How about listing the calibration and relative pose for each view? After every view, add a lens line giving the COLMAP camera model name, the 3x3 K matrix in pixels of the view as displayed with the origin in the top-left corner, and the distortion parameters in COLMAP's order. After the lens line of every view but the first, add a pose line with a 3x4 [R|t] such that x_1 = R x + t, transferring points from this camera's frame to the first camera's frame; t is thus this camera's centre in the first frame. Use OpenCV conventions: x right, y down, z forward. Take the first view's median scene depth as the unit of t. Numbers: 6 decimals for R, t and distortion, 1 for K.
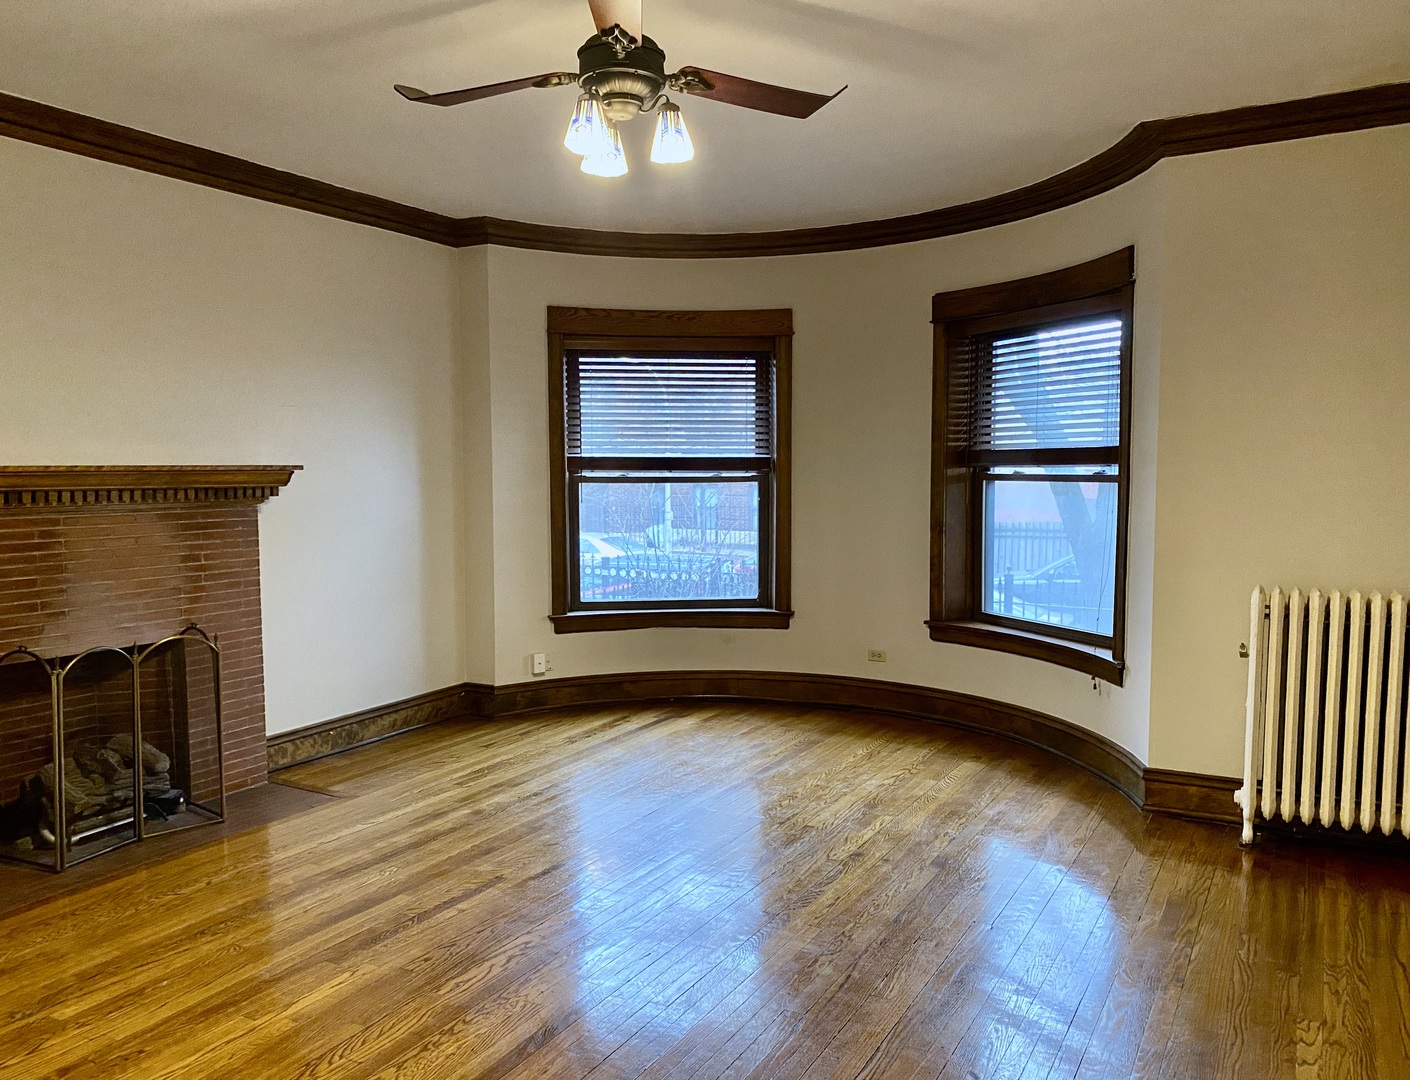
lens RADIAL K [[1092.7, 0, 712.0], [0, 1092.7, 540.7], [0, 0, 1]] dist [0.064034, -0.092077]
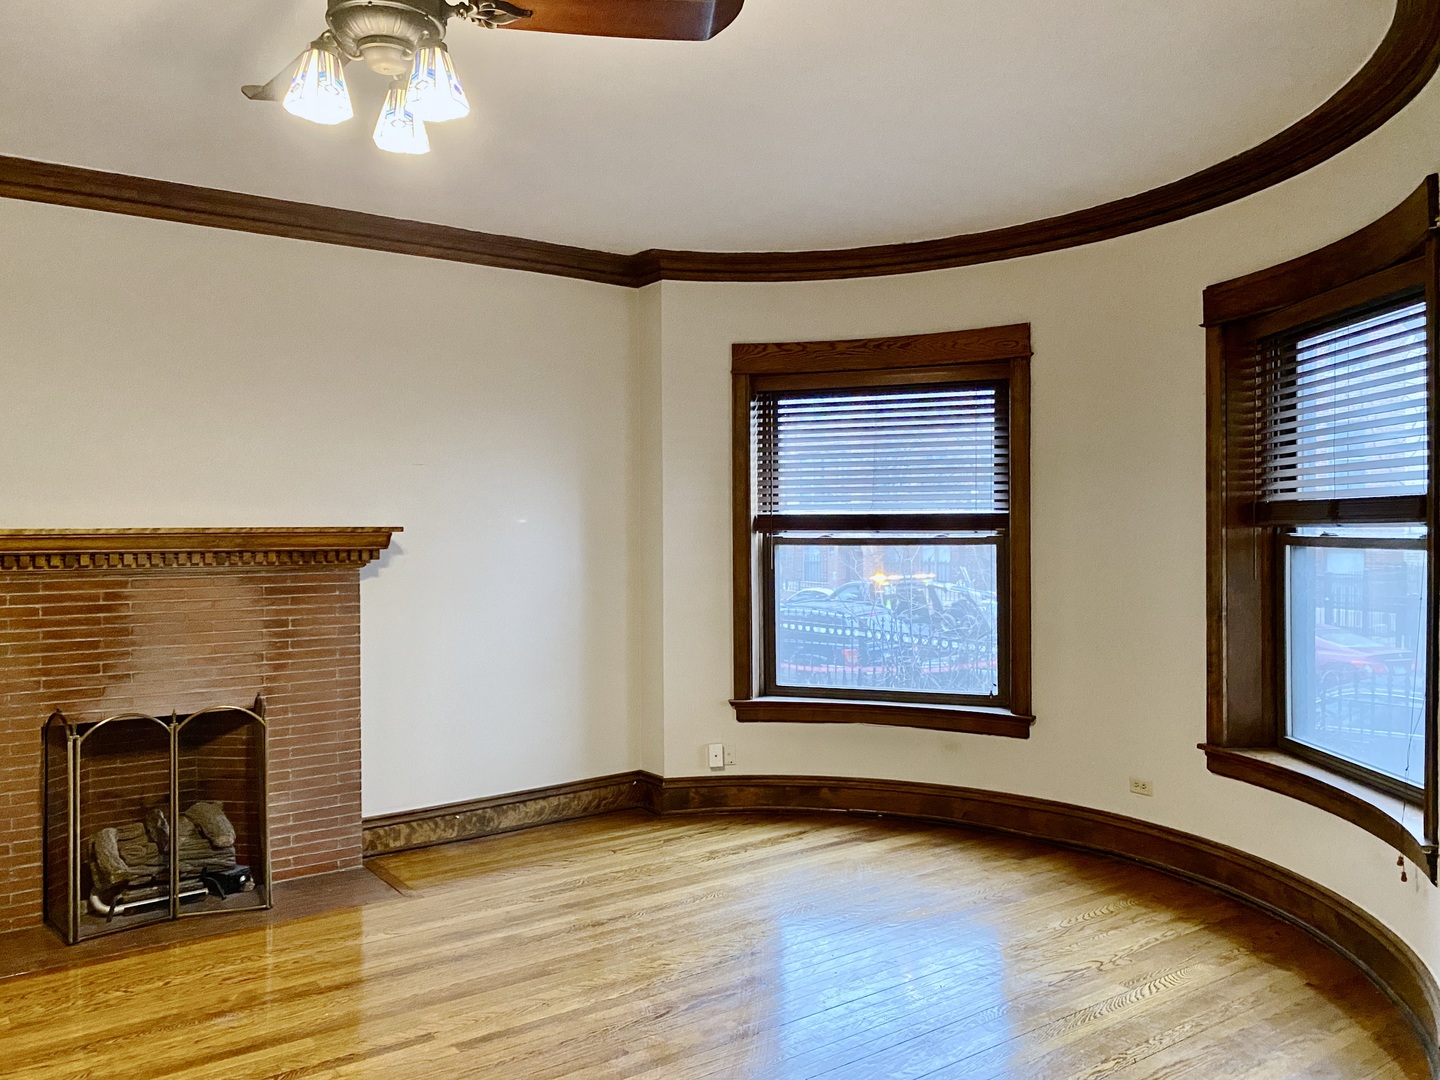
lens RADIAL K [[1124.0, 0, 709.4], [0, 1124.0, 529.6], [0, 0, 1]] dist [0.050028, -0.068527]
pose [[0.905568, -0.001284, -0.424198, 0.228552], [-0.025860, 0.997968, -0.058226, -0.014371], [0.423411, 0.063697, 0.903696, 0.206409]]
